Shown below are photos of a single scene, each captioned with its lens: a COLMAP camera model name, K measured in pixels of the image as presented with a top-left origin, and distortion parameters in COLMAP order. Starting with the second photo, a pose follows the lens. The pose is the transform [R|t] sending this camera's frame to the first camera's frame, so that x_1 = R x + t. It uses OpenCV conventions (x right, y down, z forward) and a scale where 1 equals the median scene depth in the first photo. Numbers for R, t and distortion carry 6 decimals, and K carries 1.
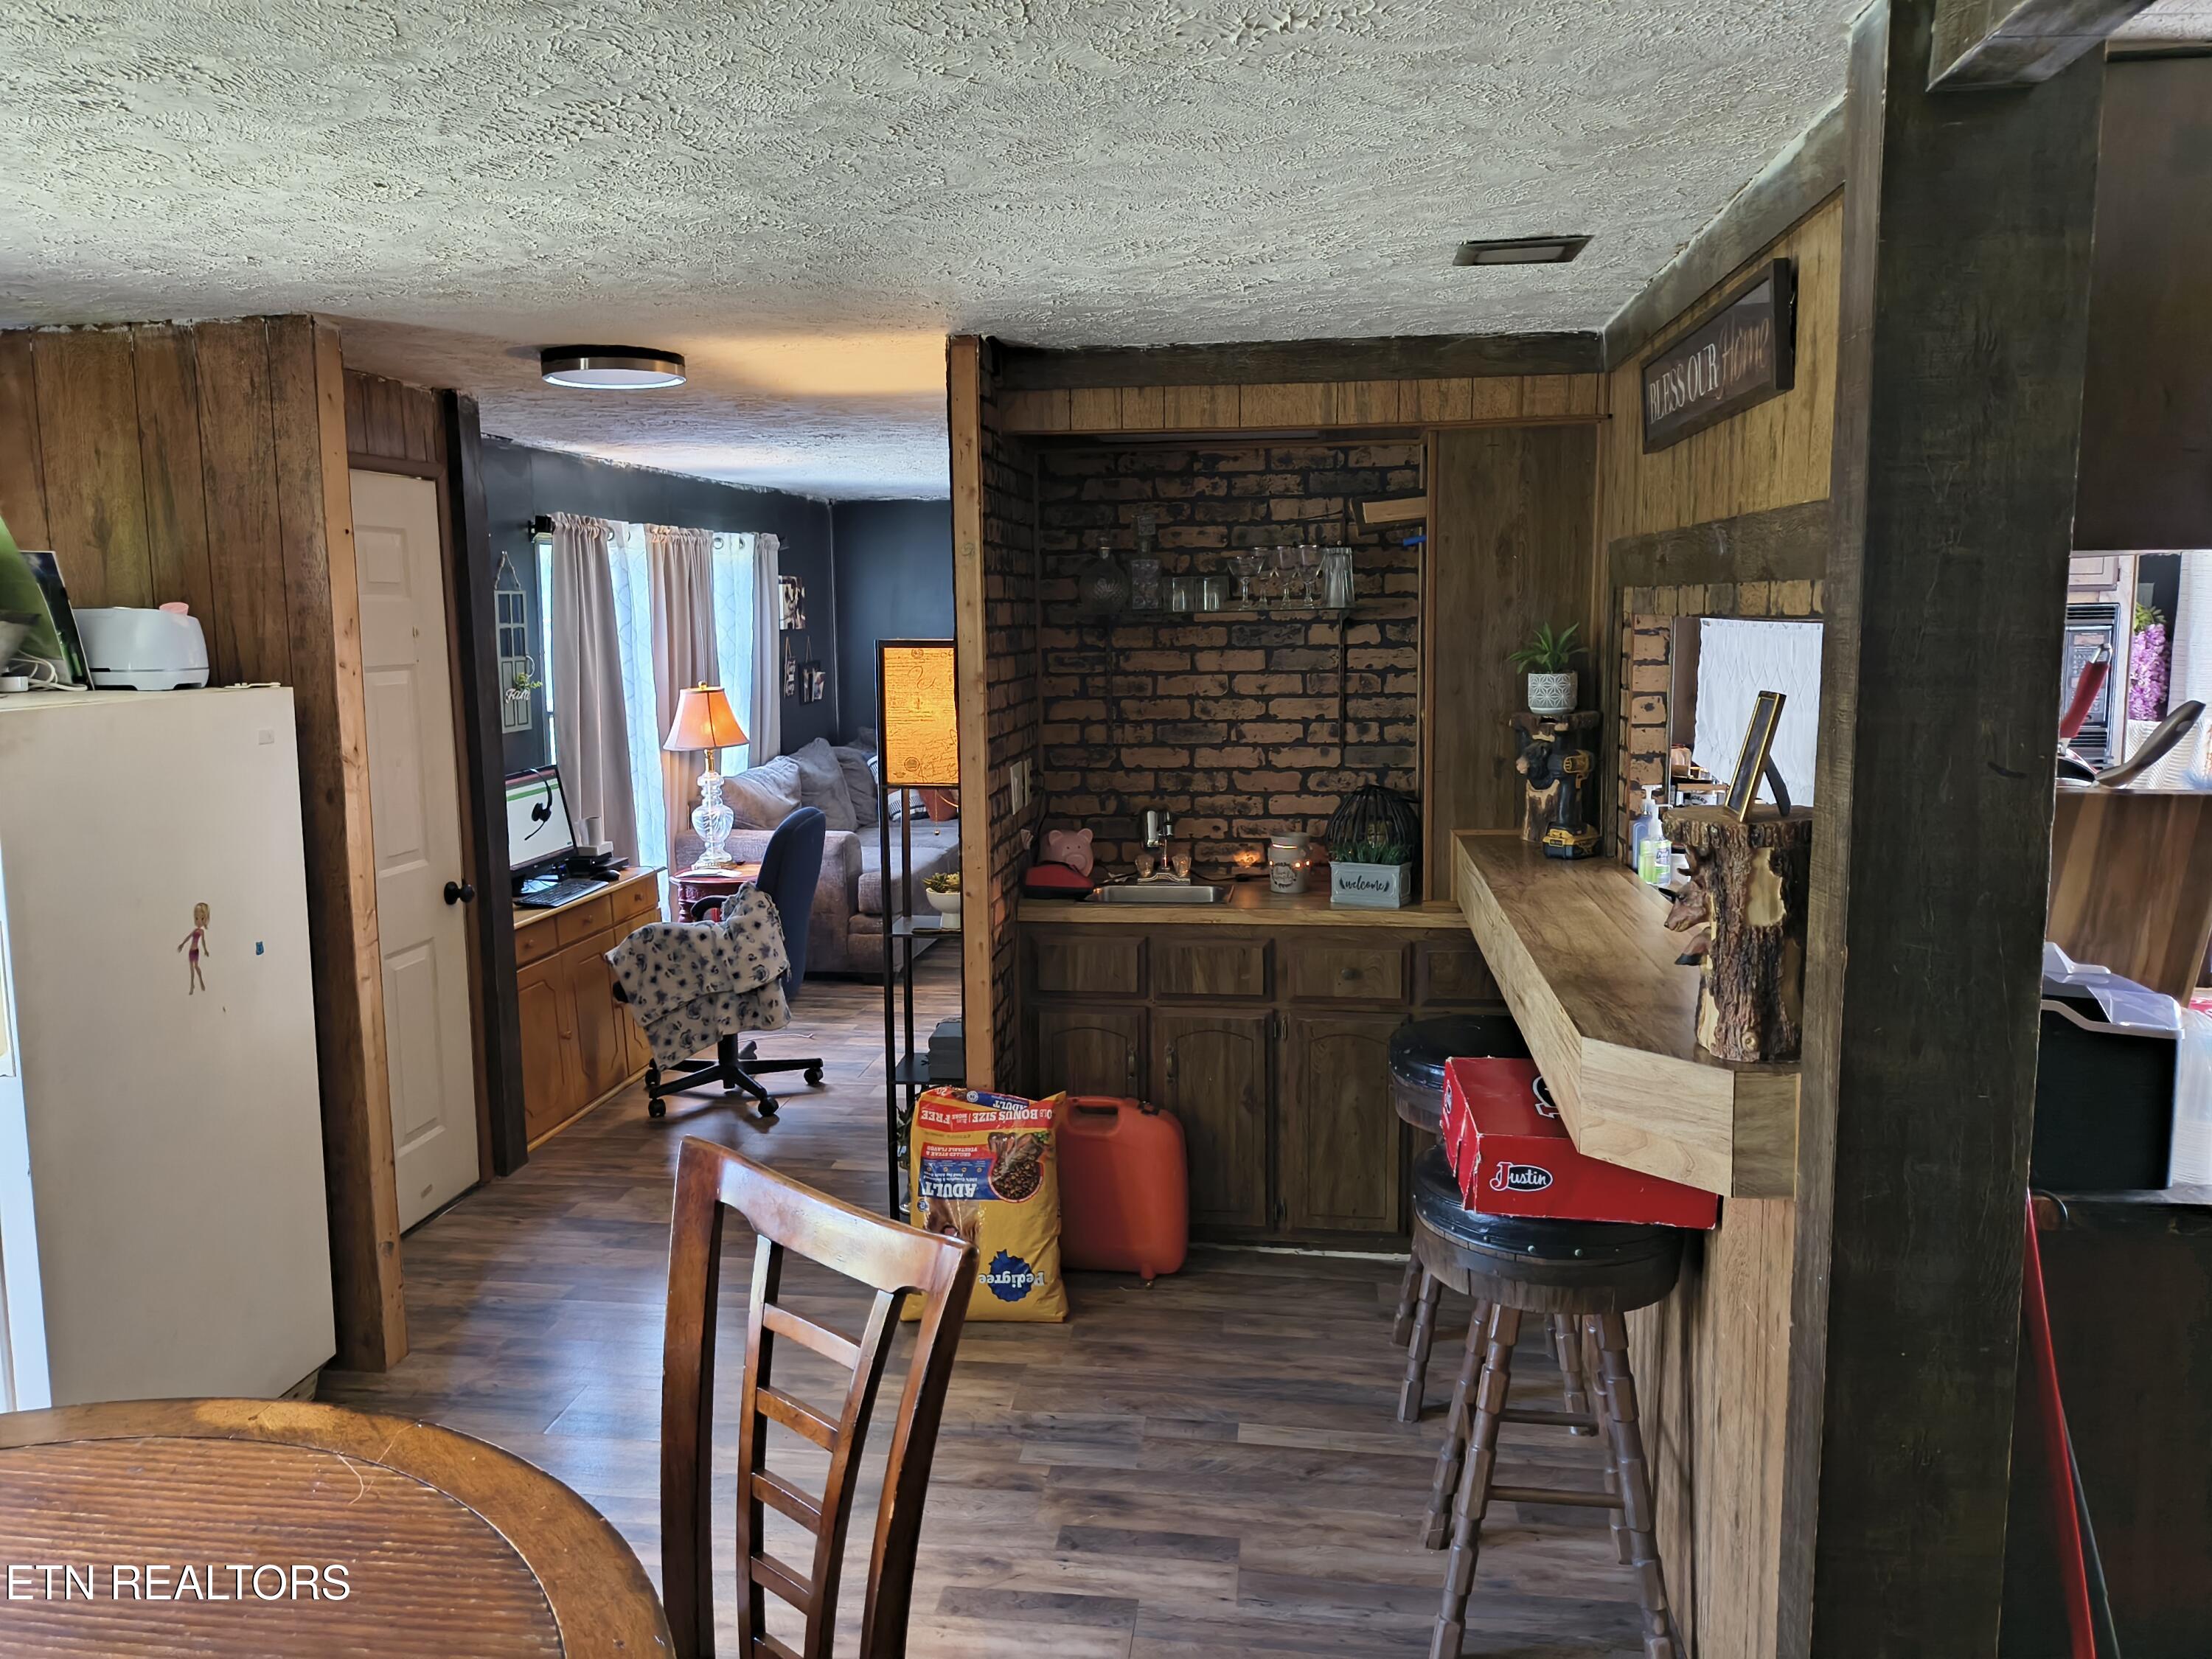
lens RADIAL K [[1614.0, 0, 1107.6], [0, 1614.0, 816.8], [0, 0, 1]] dist [0.079576, -0.124344]
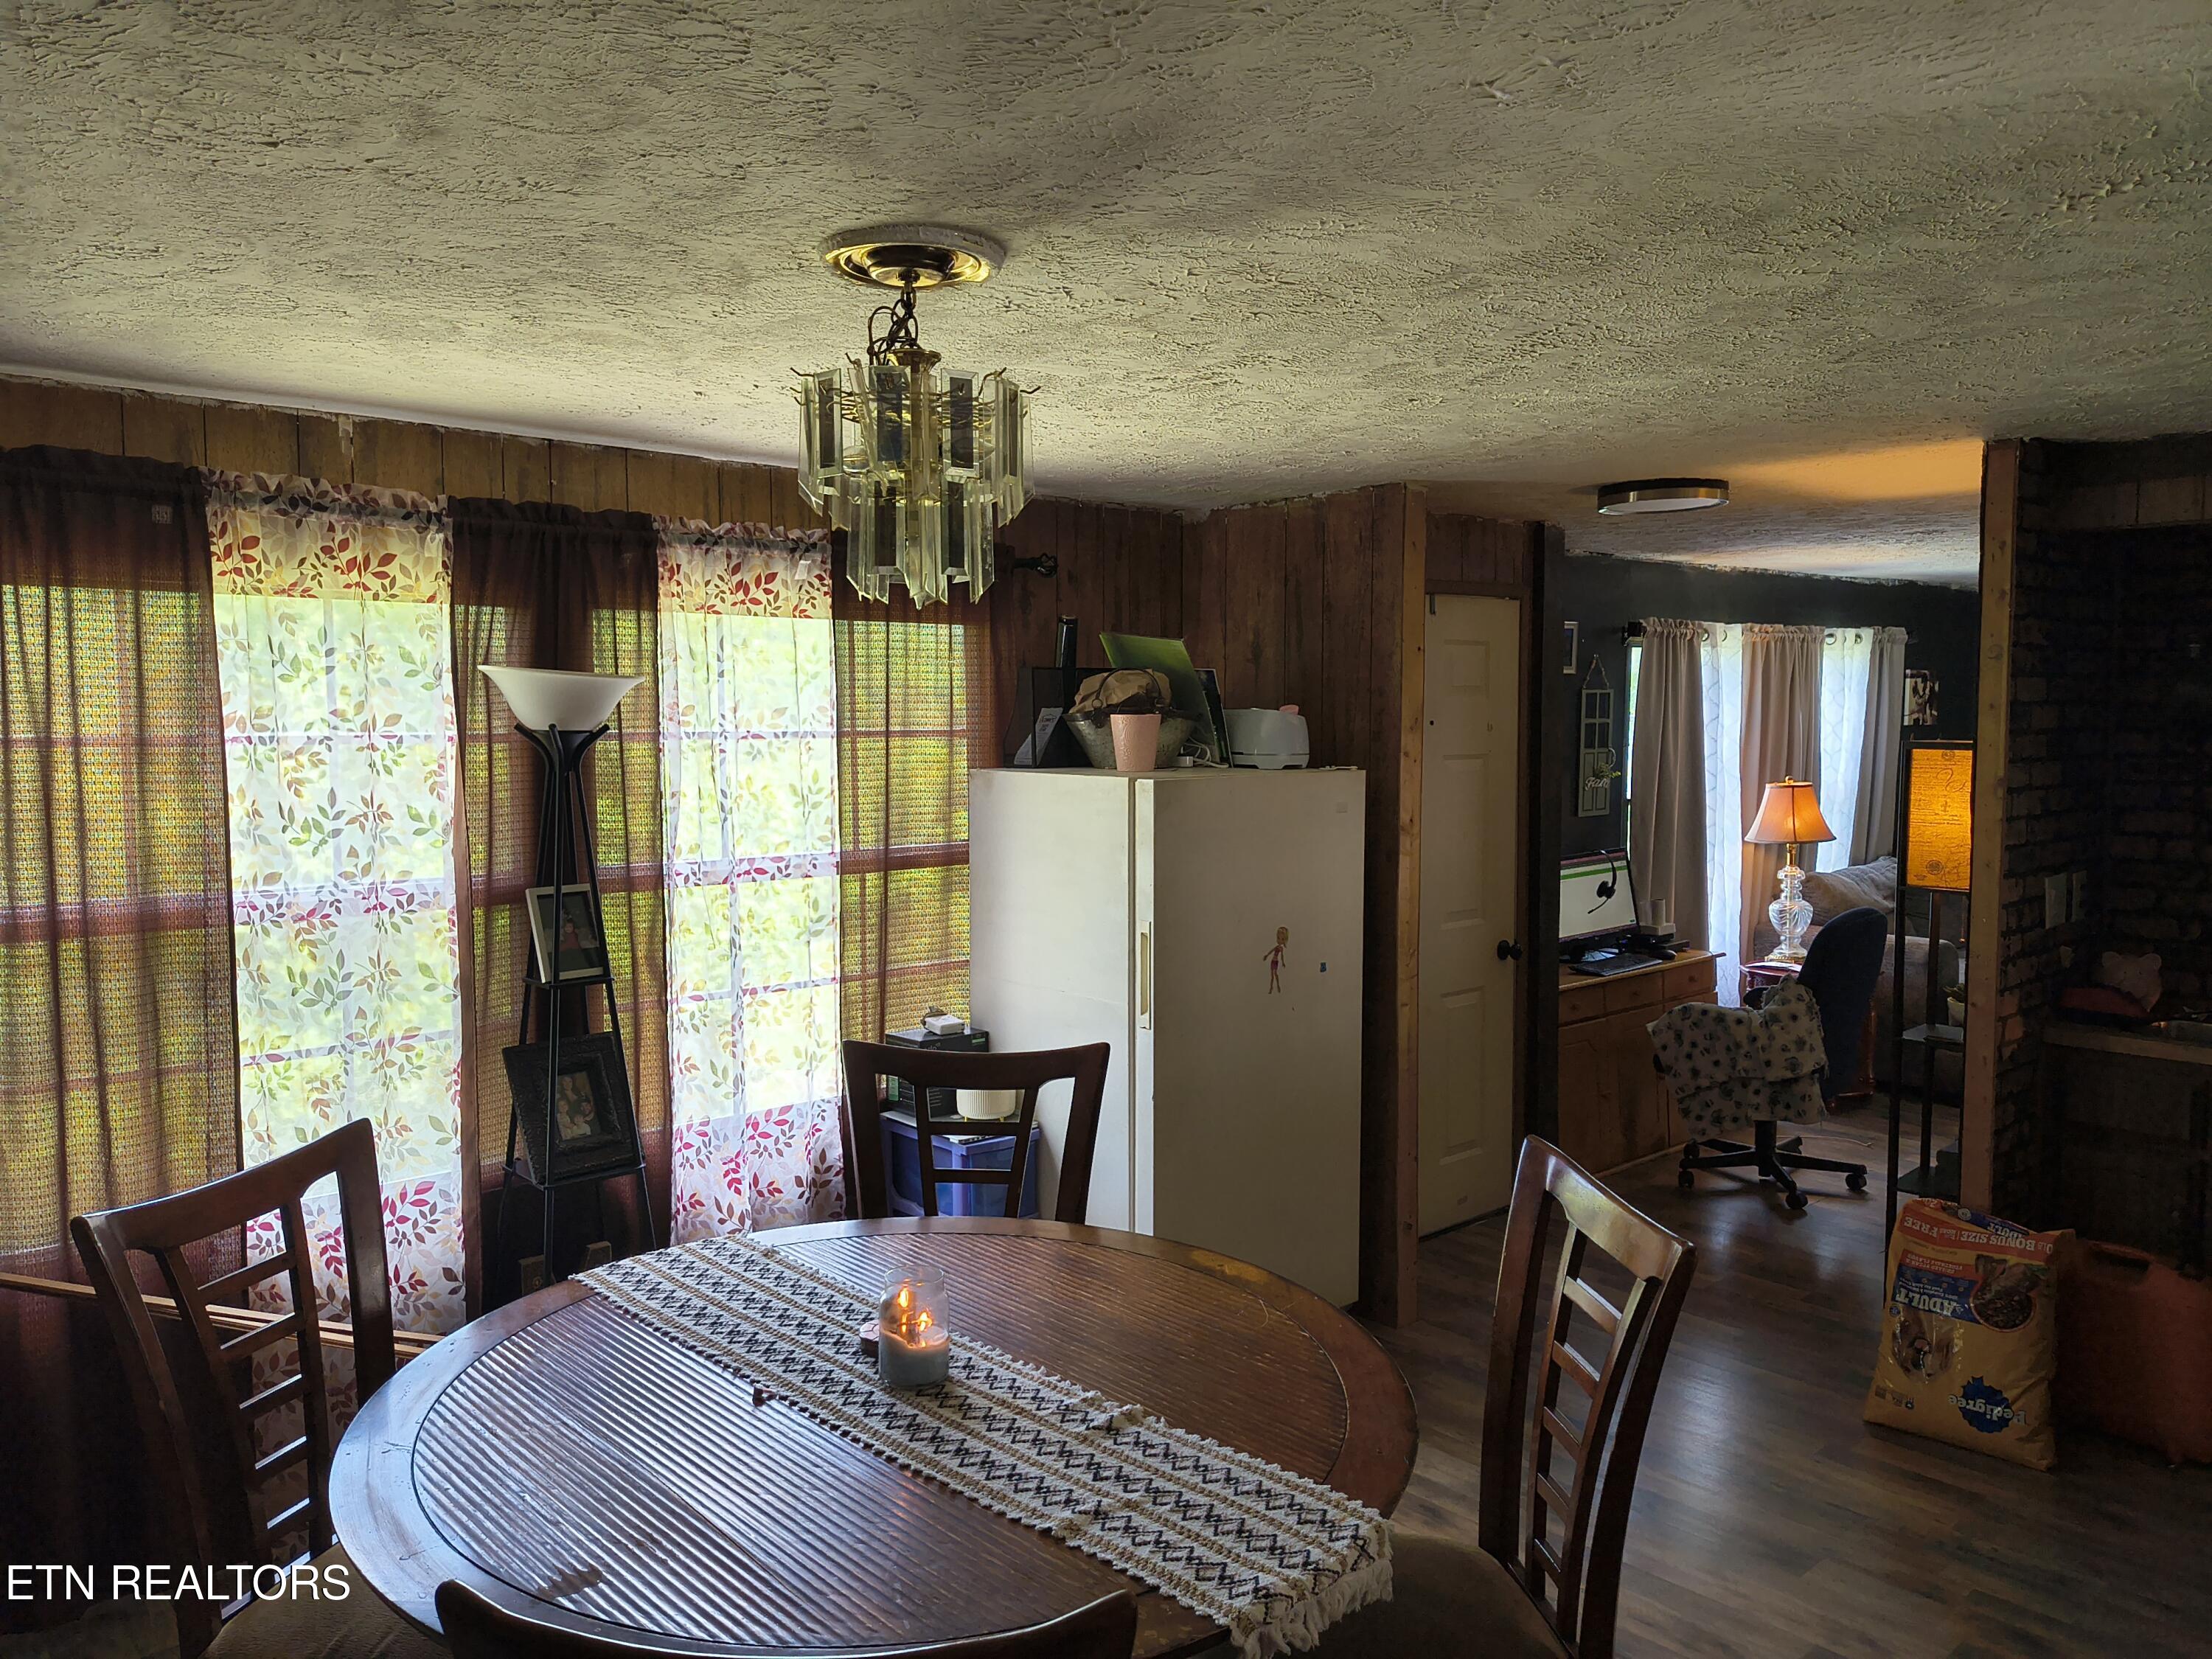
lens RADIAL K [[1614.0, 0, 1107.6], [0, 1614.0, 816.8], [0, 0, 1]] dist [0.079576, -0.124344]
pose [[0.769607, 0.053770, -0.636250, 0.121751], [-0.088115, 0.995858, -0.022423, 0.003198], [0.632409, 0.073320, 0.771157, -0.087468]]
